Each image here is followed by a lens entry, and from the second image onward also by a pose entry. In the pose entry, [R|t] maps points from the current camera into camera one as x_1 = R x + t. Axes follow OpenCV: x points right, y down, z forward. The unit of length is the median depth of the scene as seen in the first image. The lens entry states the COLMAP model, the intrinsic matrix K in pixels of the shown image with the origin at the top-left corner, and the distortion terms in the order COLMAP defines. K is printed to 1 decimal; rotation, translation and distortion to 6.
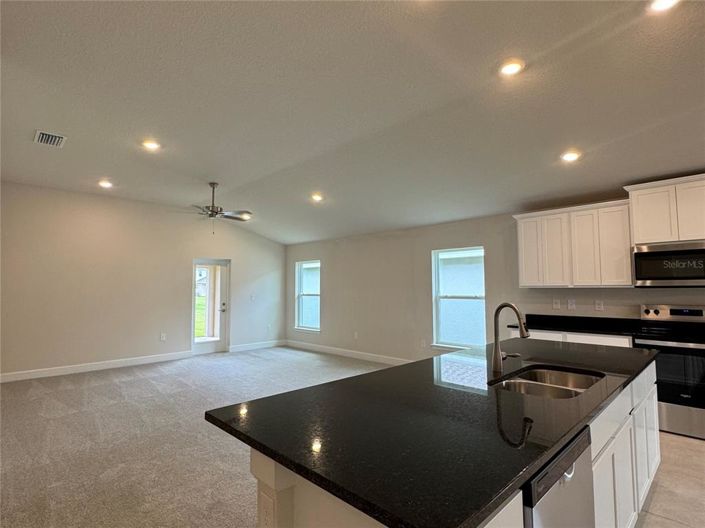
lens RADIAL K [[375.8, 0, 352.5], [0, 375.8, 264.0], [0, 0, 1]] dist [-0.001377, -0.000382]
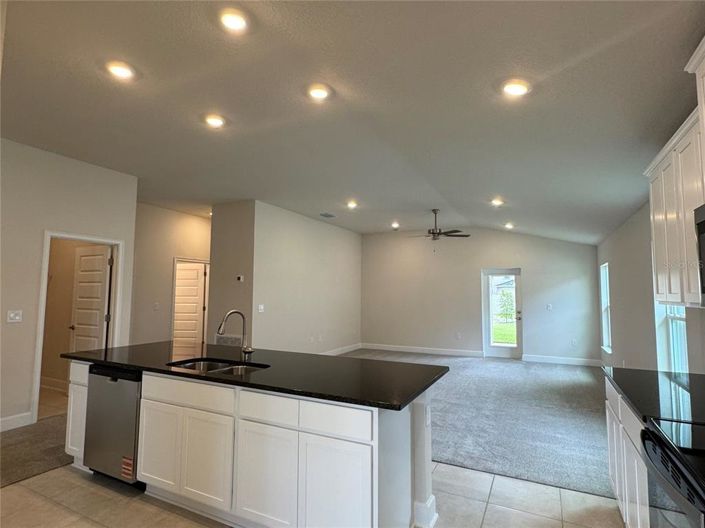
lens RADIAL K [[375.8, 0, 352.5], [0, 375.8, 264.0], [0, 0, 1]] dist [-0.001377, -0.000382]
pose [[0.323355, -0.060820, -0.944321, 0.842236], [0.048586, 0.997683, -0.047620, 0.004700], [0.945030, -0.030482, 0.325561, 0.428740]]
